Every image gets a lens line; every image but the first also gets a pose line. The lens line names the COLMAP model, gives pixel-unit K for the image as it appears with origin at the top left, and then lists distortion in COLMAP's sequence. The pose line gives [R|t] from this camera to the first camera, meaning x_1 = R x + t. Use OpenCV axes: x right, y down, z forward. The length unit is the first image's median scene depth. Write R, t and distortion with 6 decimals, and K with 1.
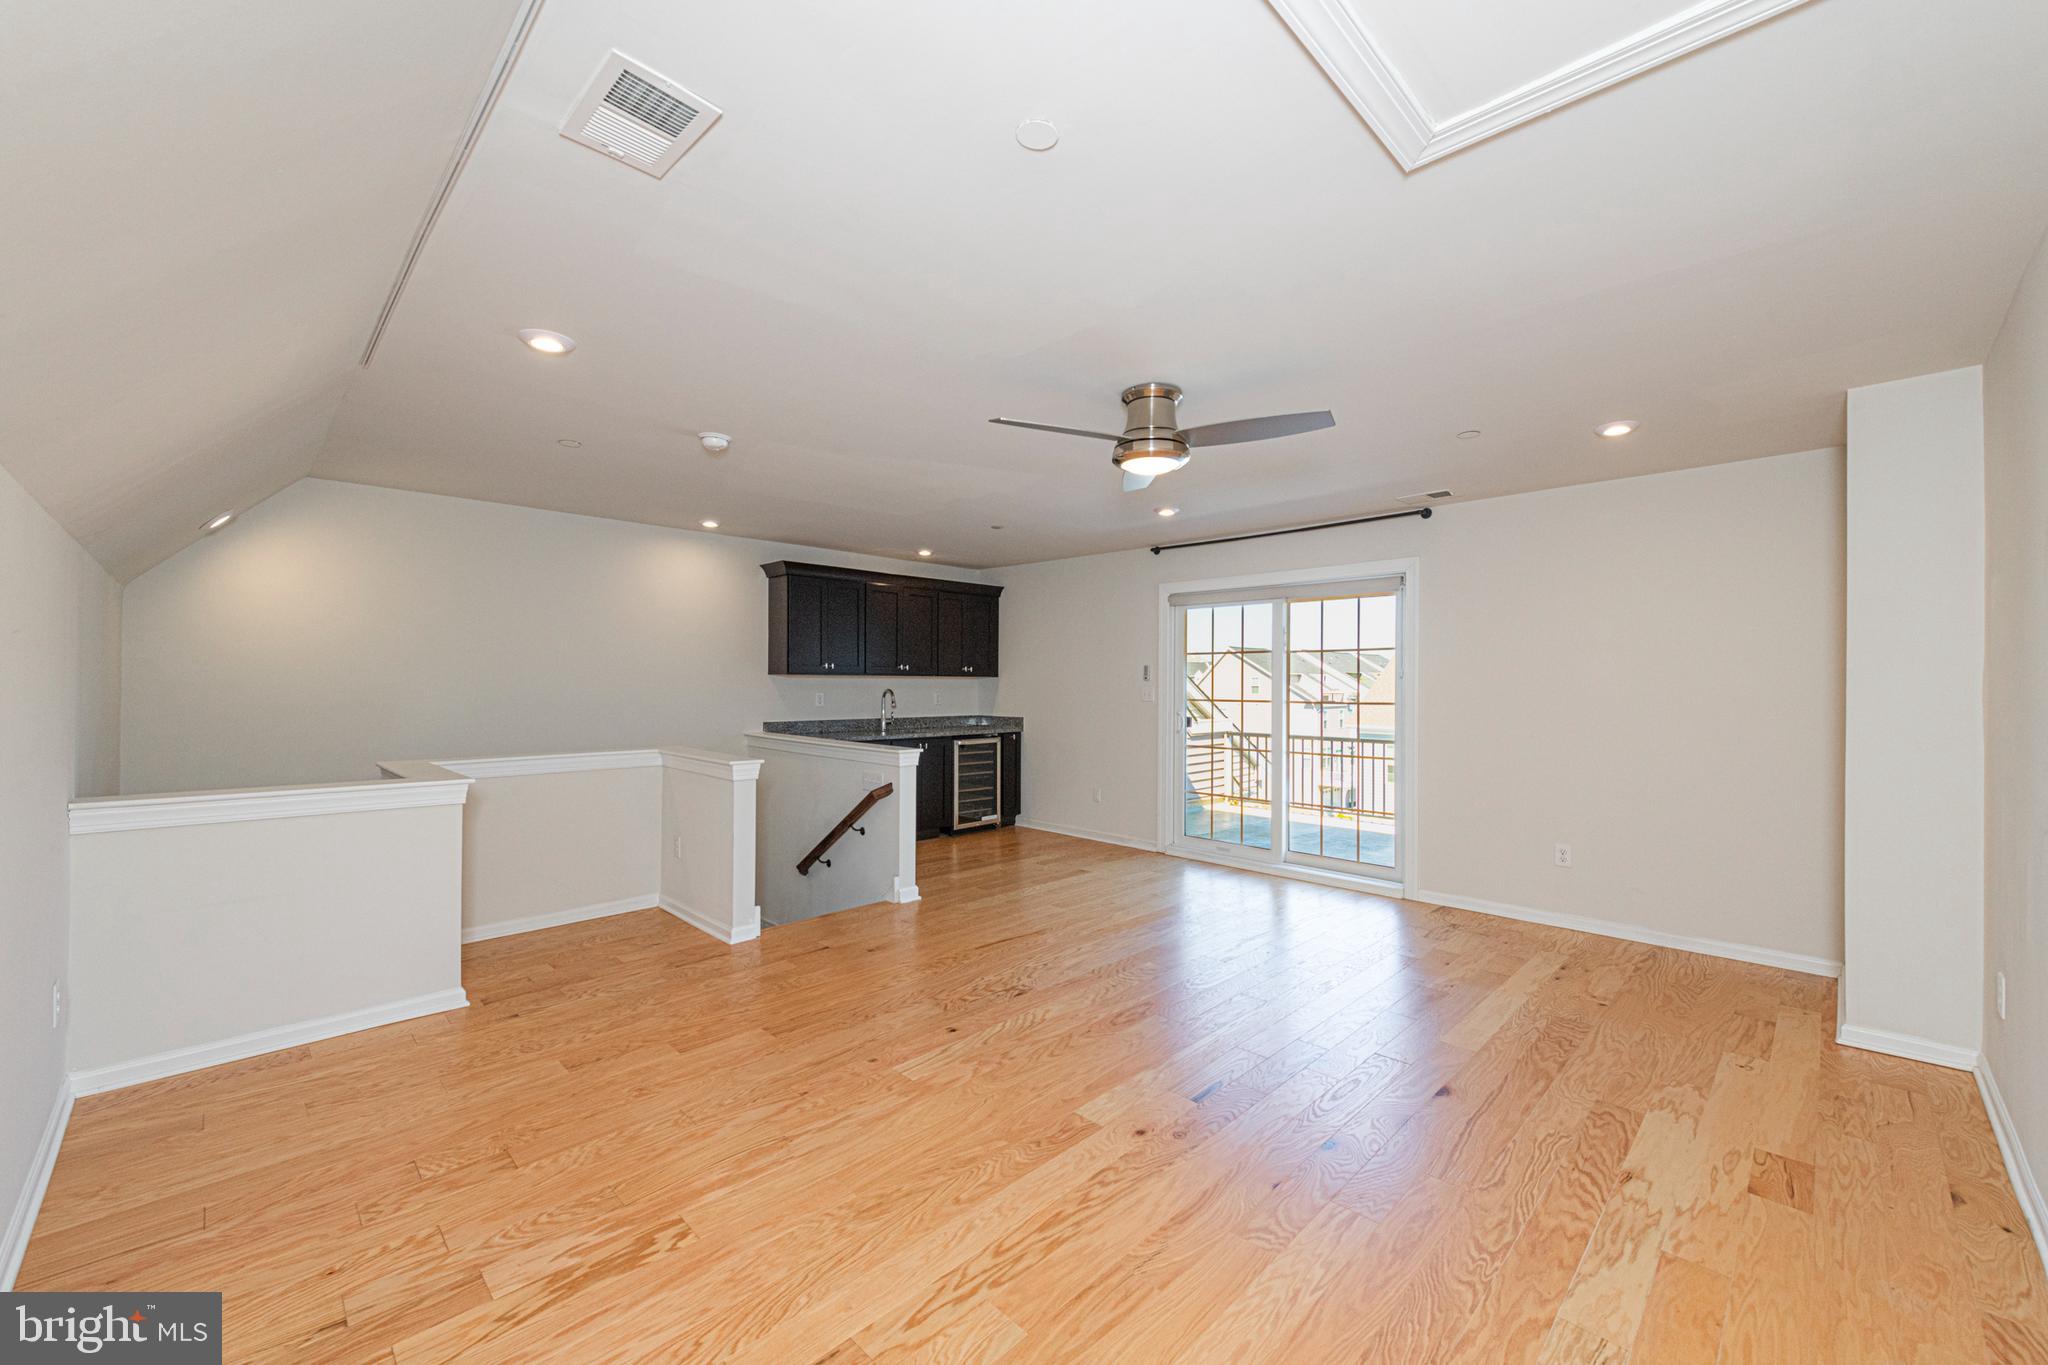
lens RADIAL K [[800.9, 0, 1026.9], [0, 800.9, 683.2], [0, 0, 1]] dist [0.007454, -0.000271]
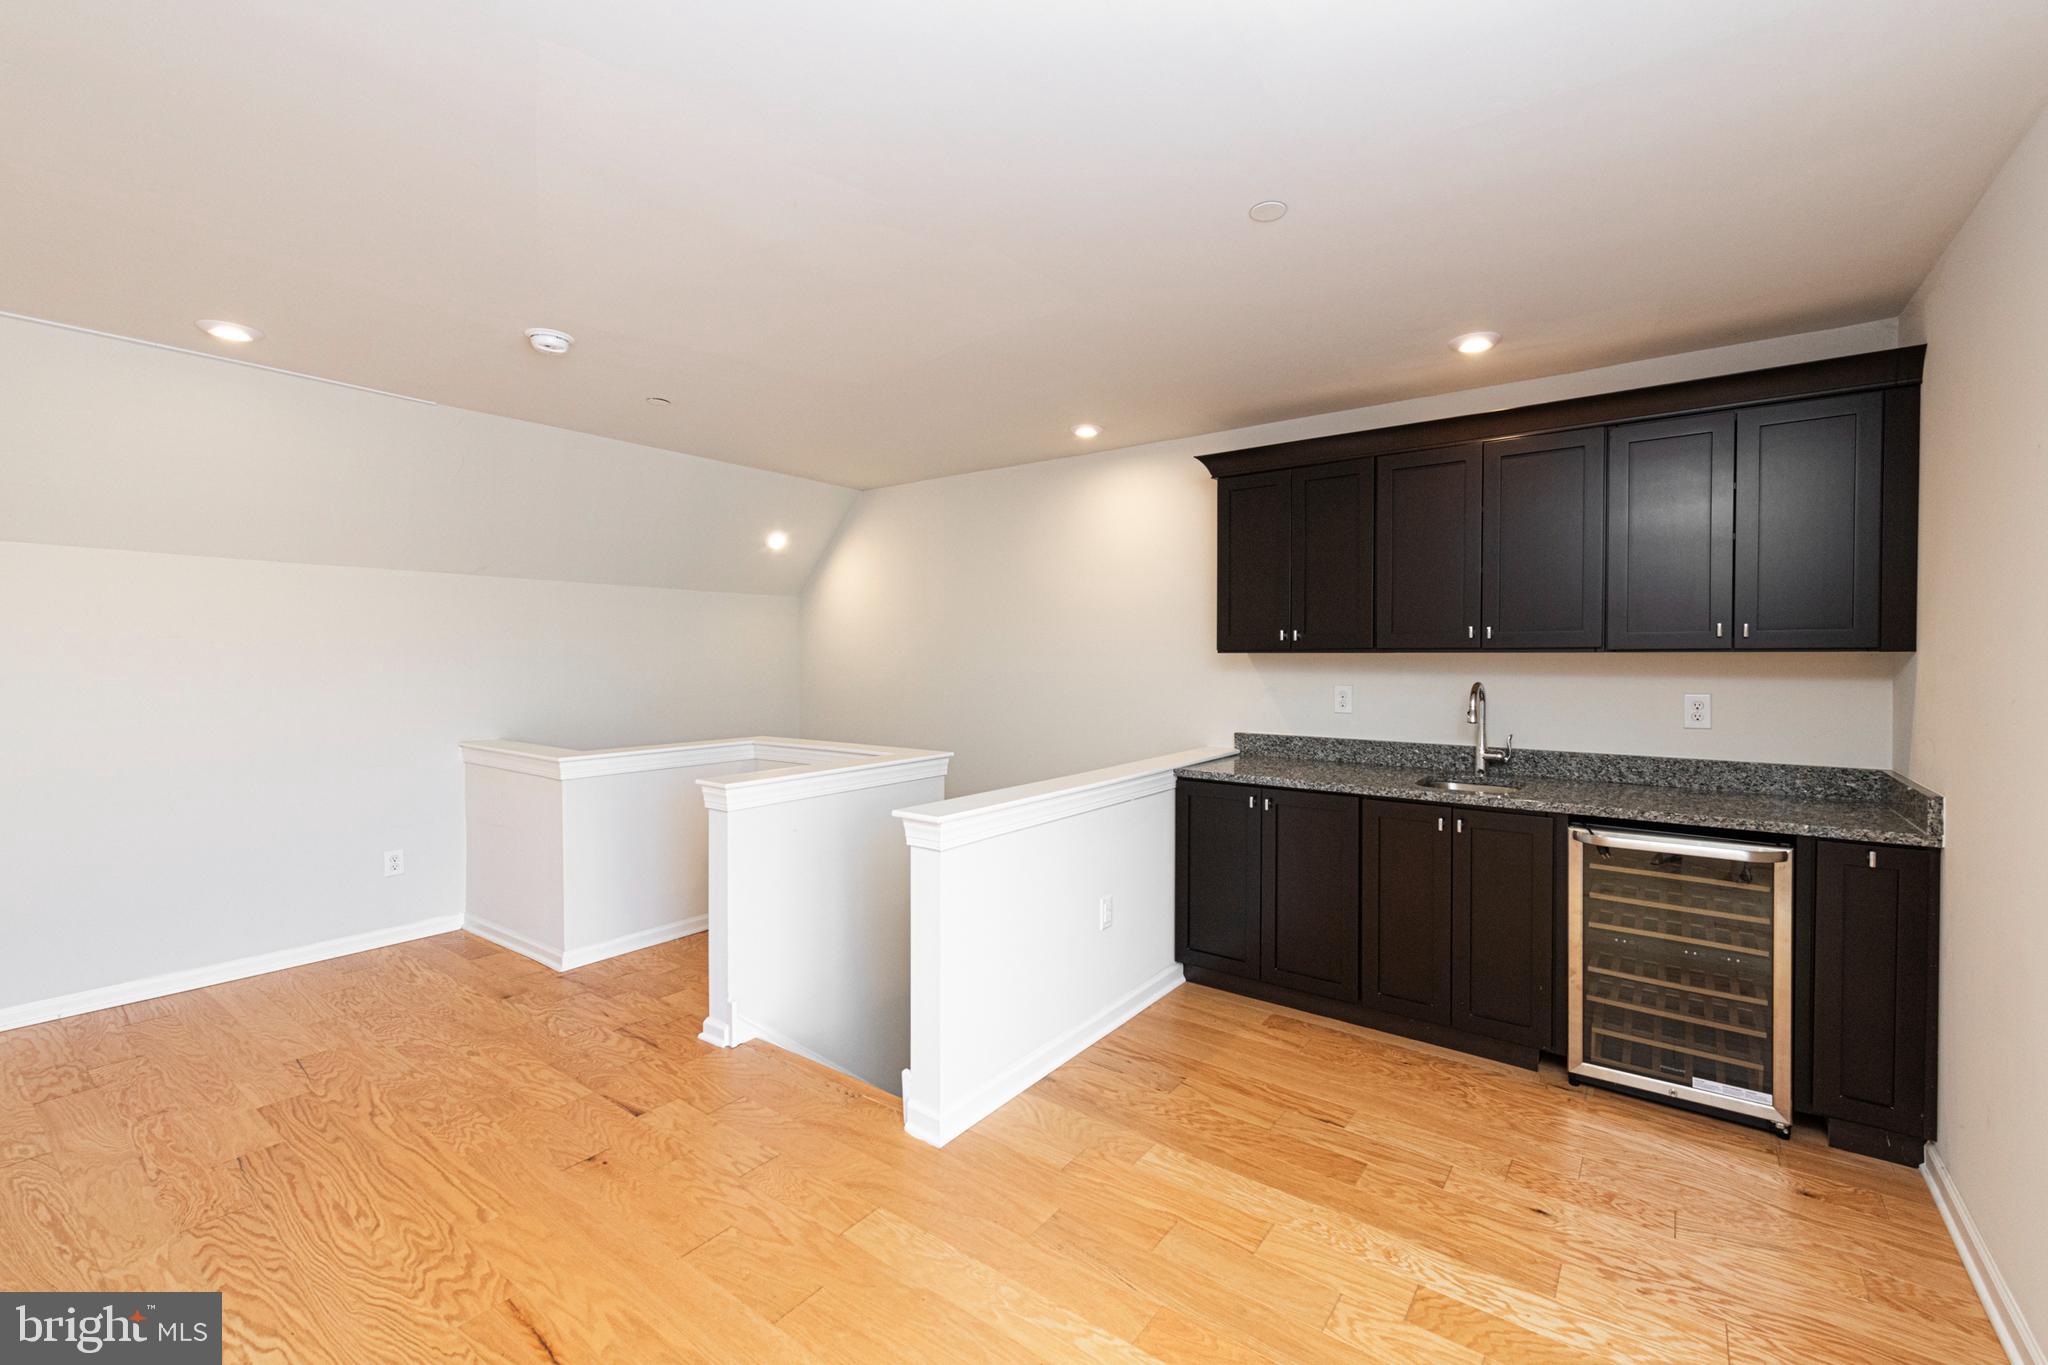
lens RADIAL K [[838.5, 0, 1071.1], [0, 838.5, 677.0], [0, 0, 1]] dist [0.003648, 0.000044]
pose [[0.169558, 0.022280, -0.985268, 0.270819], [0.004473, 0.999717, 0.023377, -0.007912], [0.985510, -0.008371, 0.169411, 0.781483]]
